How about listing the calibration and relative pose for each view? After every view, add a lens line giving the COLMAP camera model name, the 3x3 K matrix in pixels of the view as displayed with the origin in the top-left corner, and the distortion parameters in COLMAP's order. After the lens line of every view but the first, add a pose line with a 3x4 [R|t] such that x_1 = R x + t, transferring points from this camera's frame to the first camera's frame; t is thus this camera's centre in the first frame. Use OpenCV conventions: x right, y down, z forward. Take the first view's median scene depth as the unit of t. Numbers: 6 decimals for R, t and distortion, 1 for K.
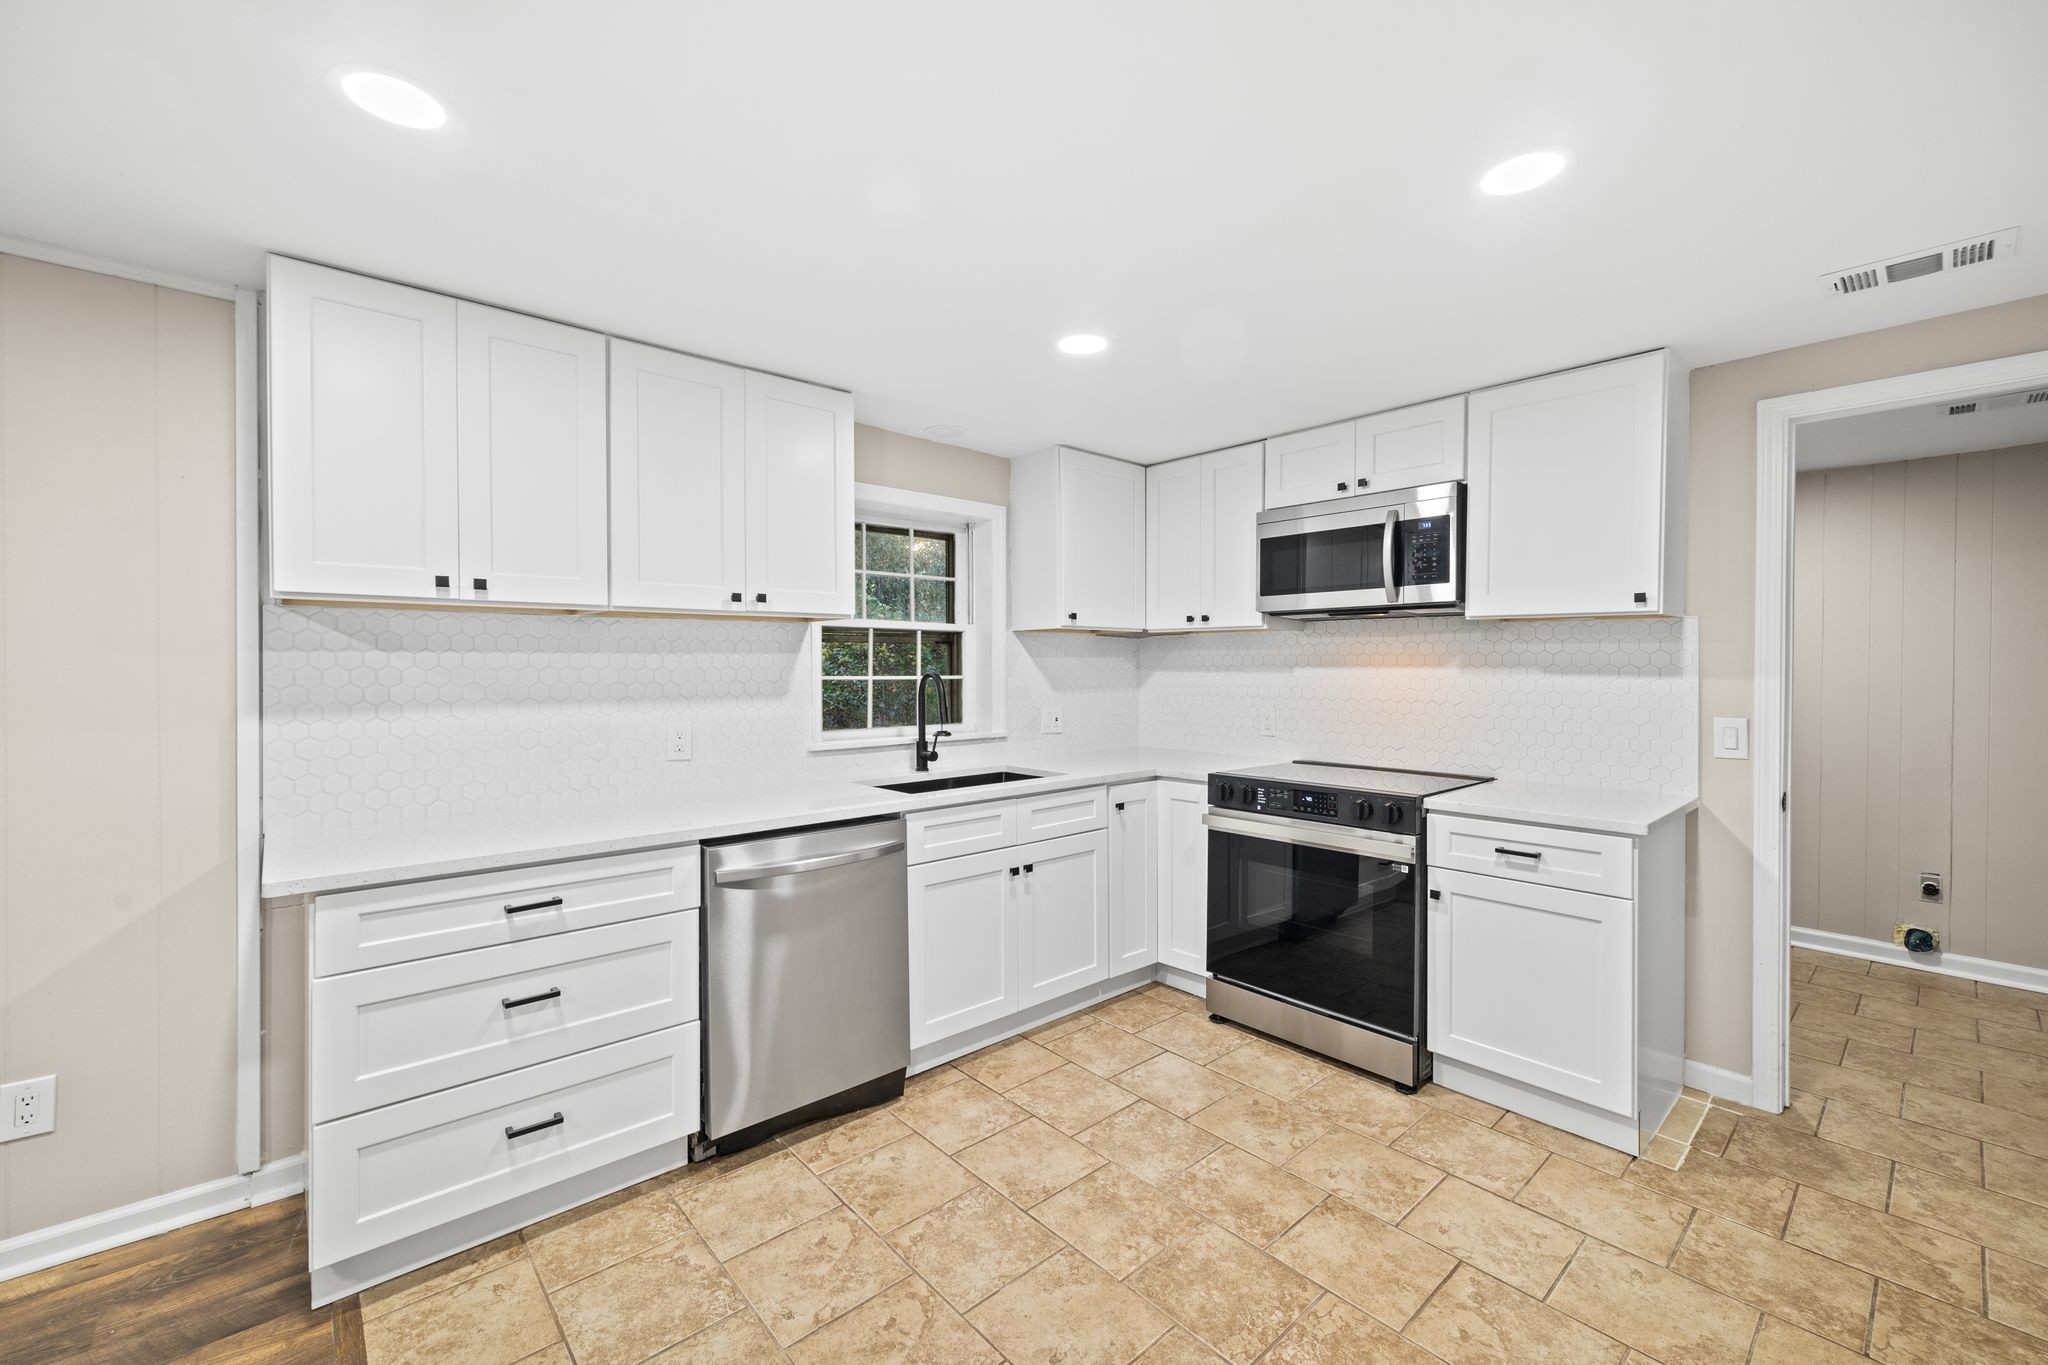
lens RADIAL K [[832.3, 0, 1027.1], [0, 832.3, 671.2], [0, 0, 1]] dist [-0.000469, -0.000381]
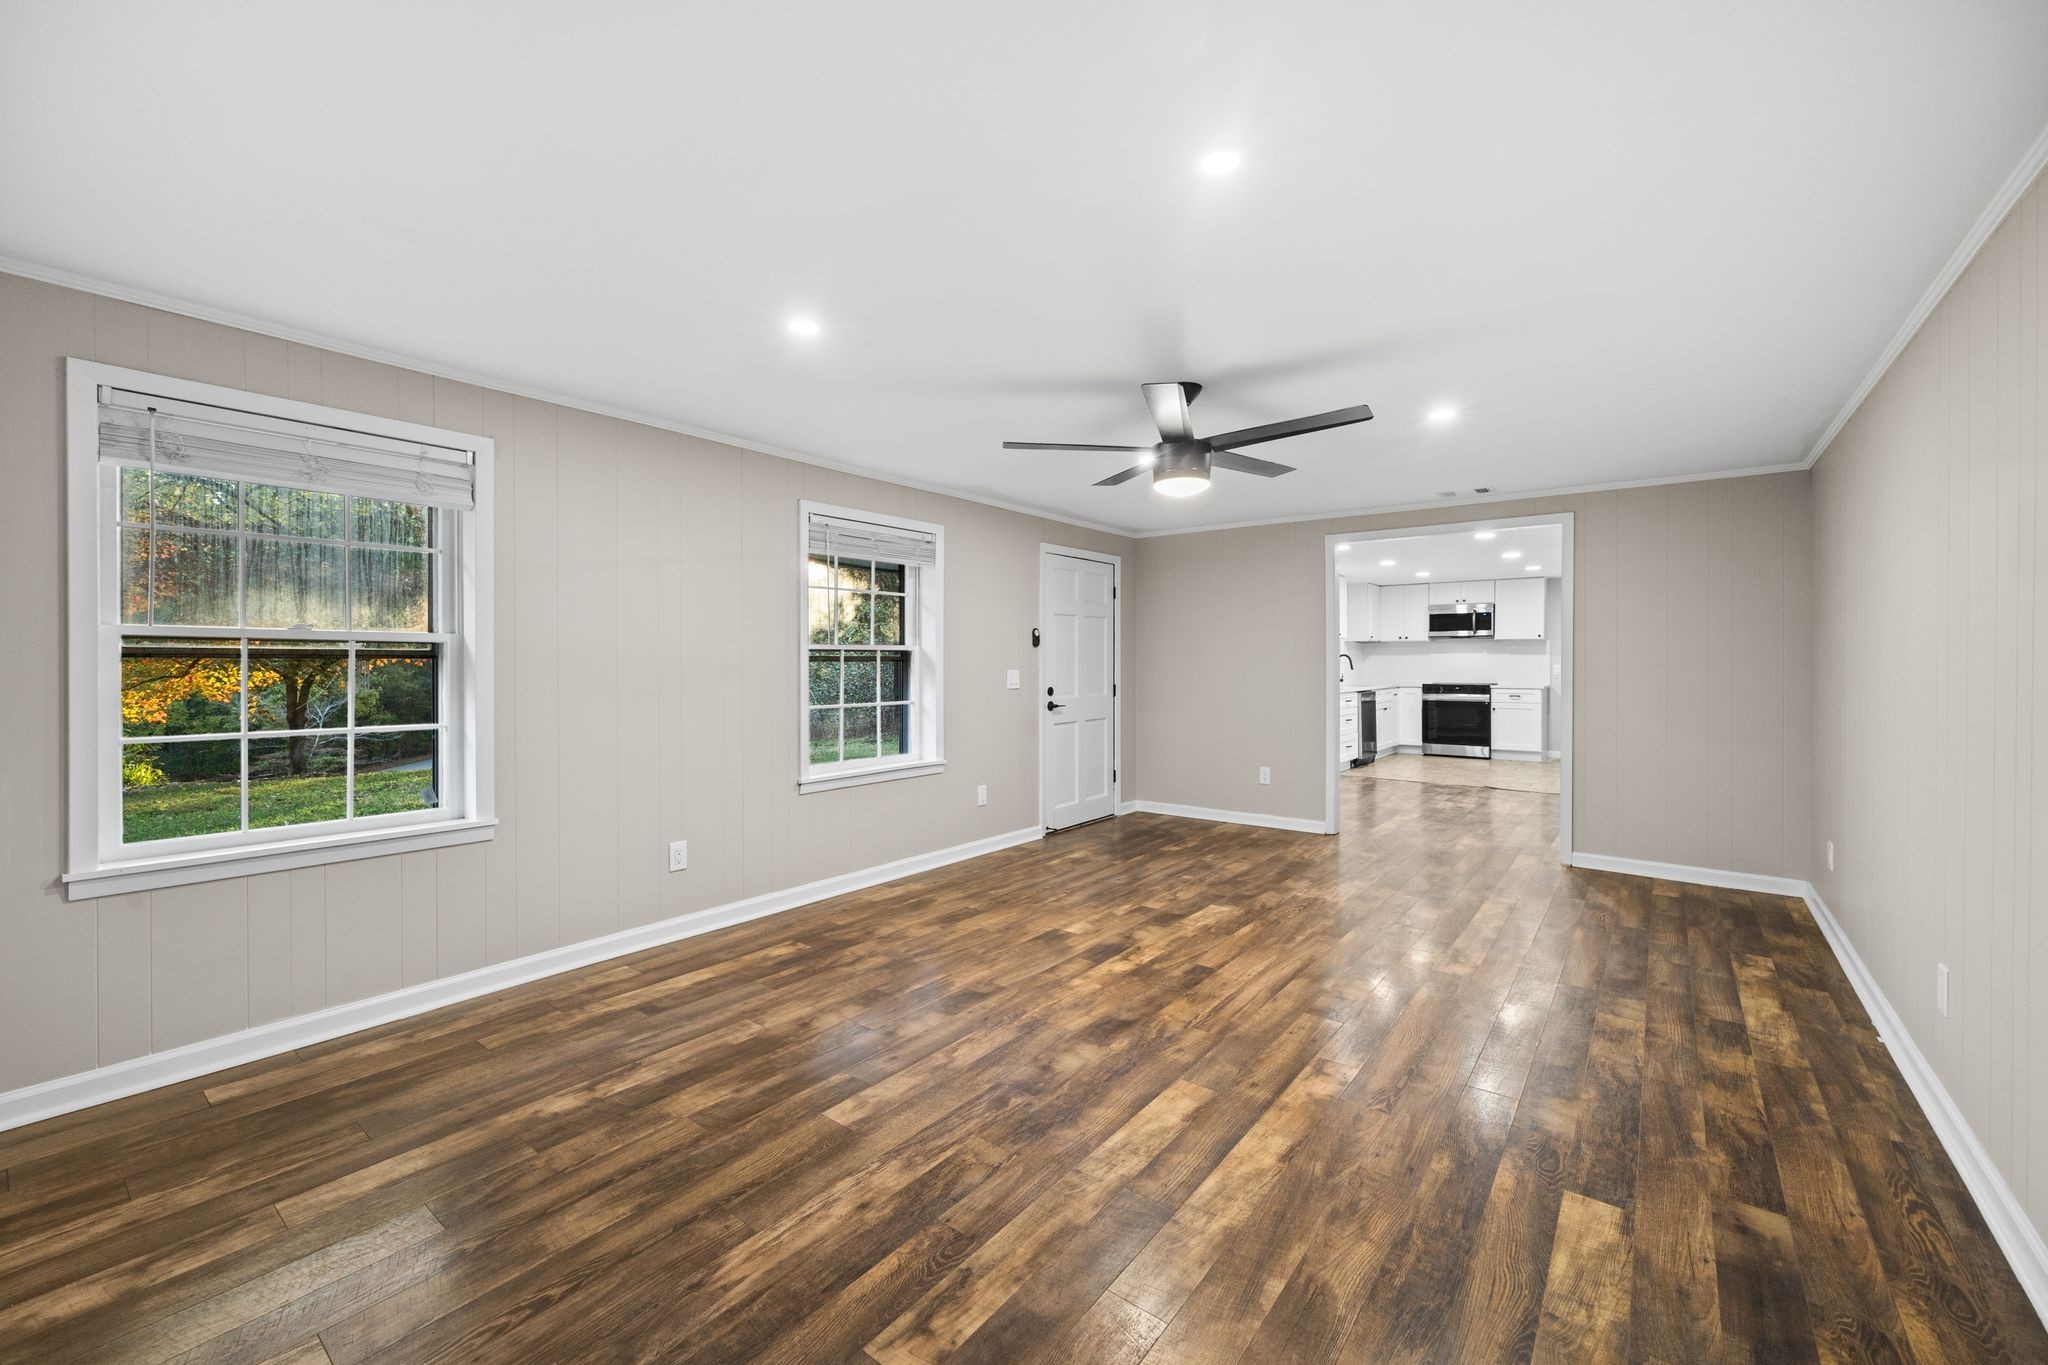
lens RADIAL K [[832.3, 0, 1028.0], [0, 832.3, 669.6], [0, 0, 1]] dist [-0.000469, -0.000381]
pose [[0.982527, -0.003424, 0.186087, -2.337608], [0.002348, 0.999979, 0.006001, 0.045343], [-0.186103, -0.005459, 0.982515, -2.401777]]
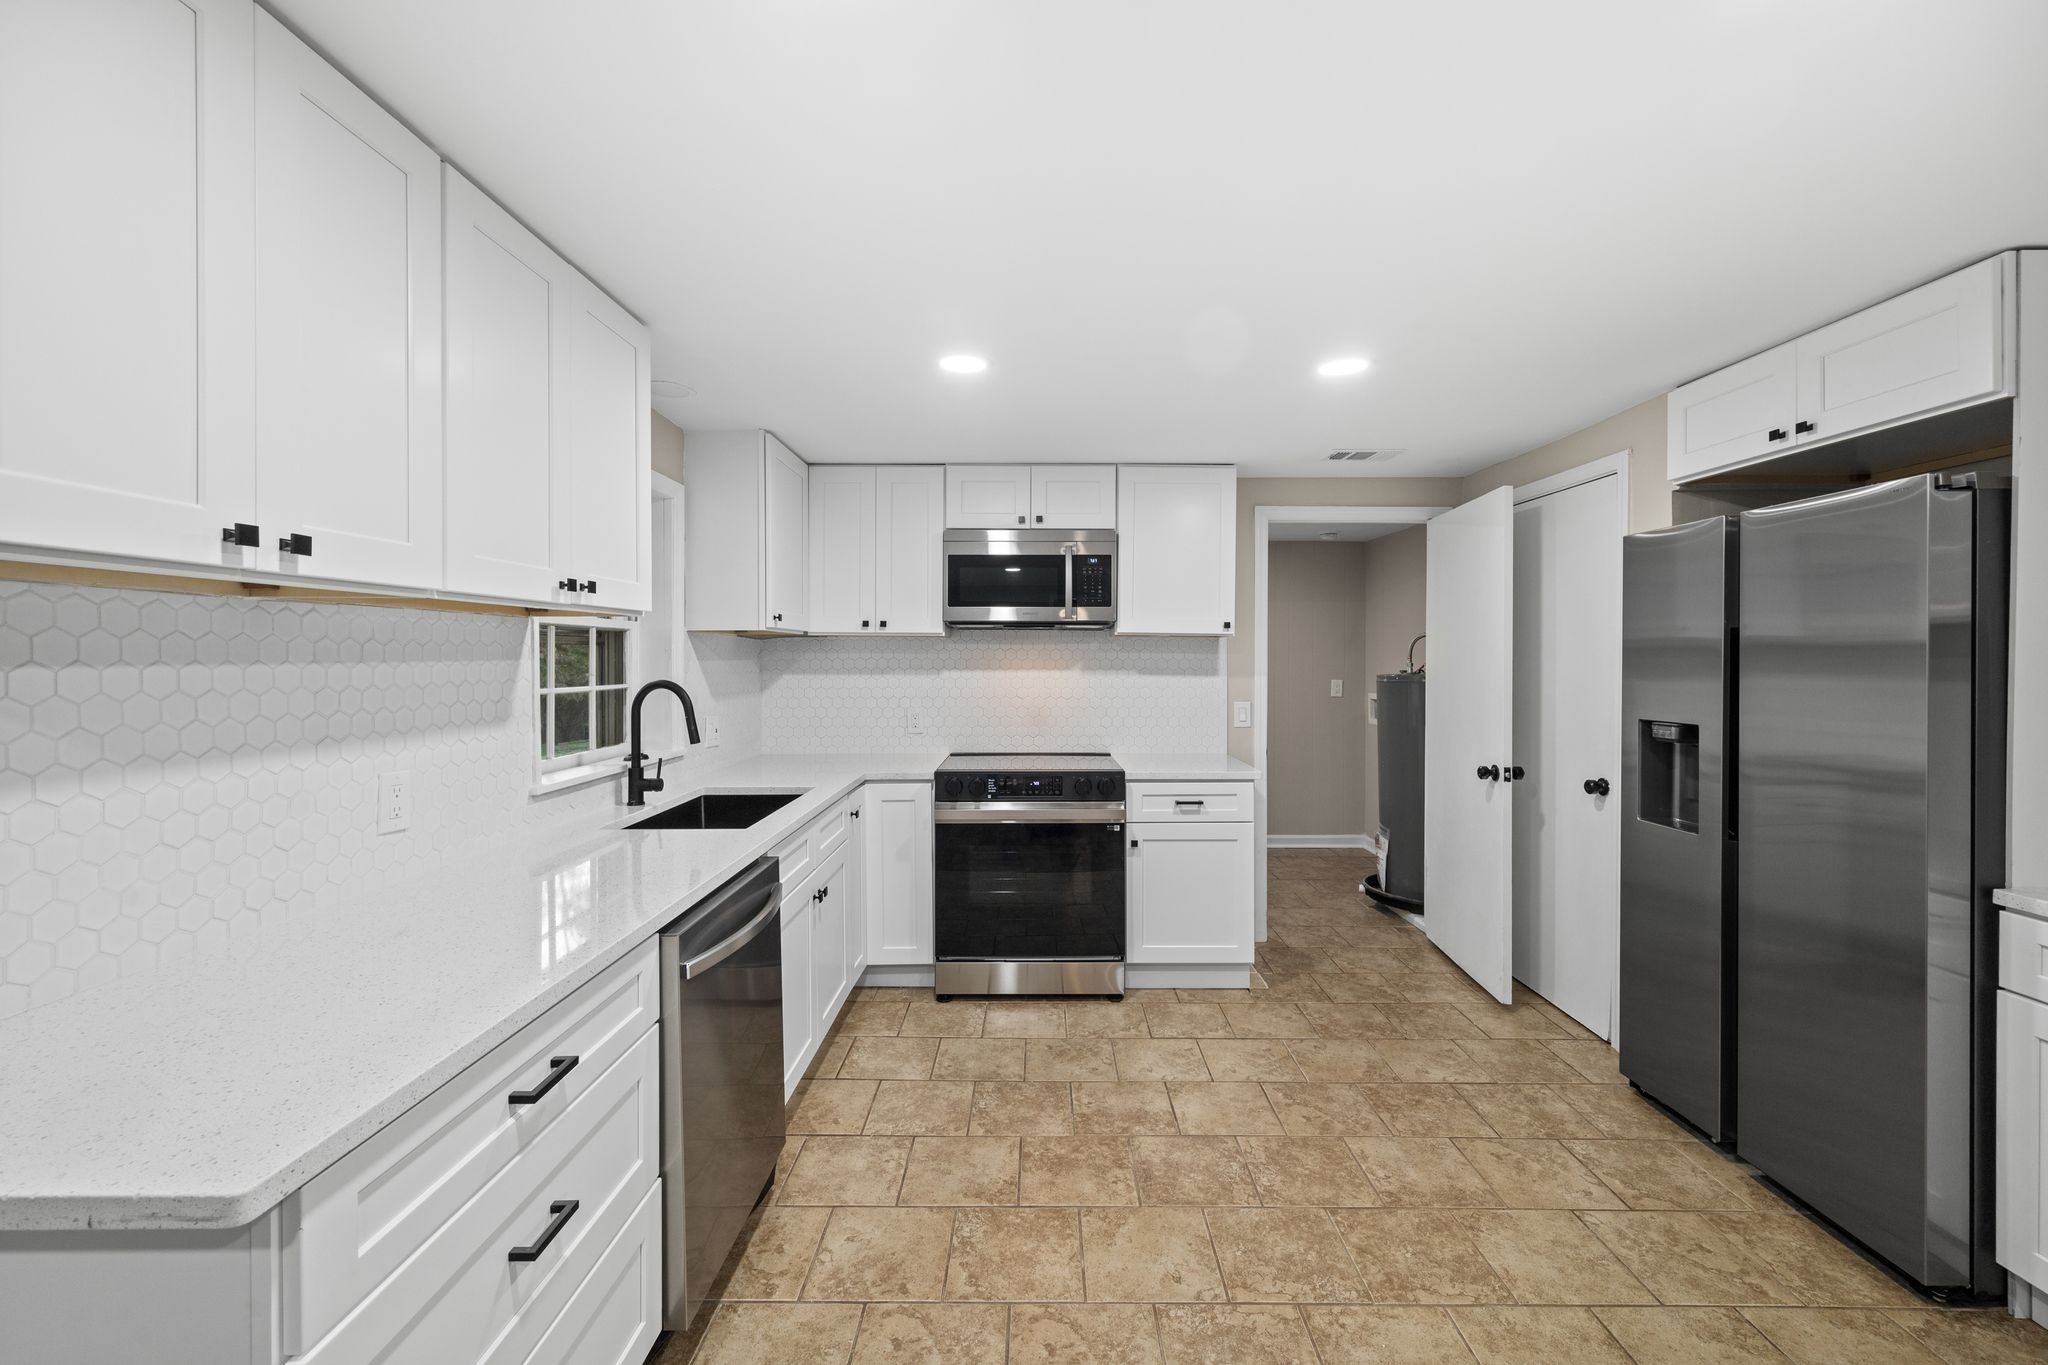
lens RADIAL K [[832.3, 0, 1030.8], [0, 832.3, 660.6], [0, 0, 1]] dist [-0.000469, -0.000381]
pose [[0.667204, -0.001651, 0.744873, -0.571588], [0.004436, 0.999989, -0.001757, -0.019931], [-0.744861, 0.004476, 0.667204, 0.221979]]
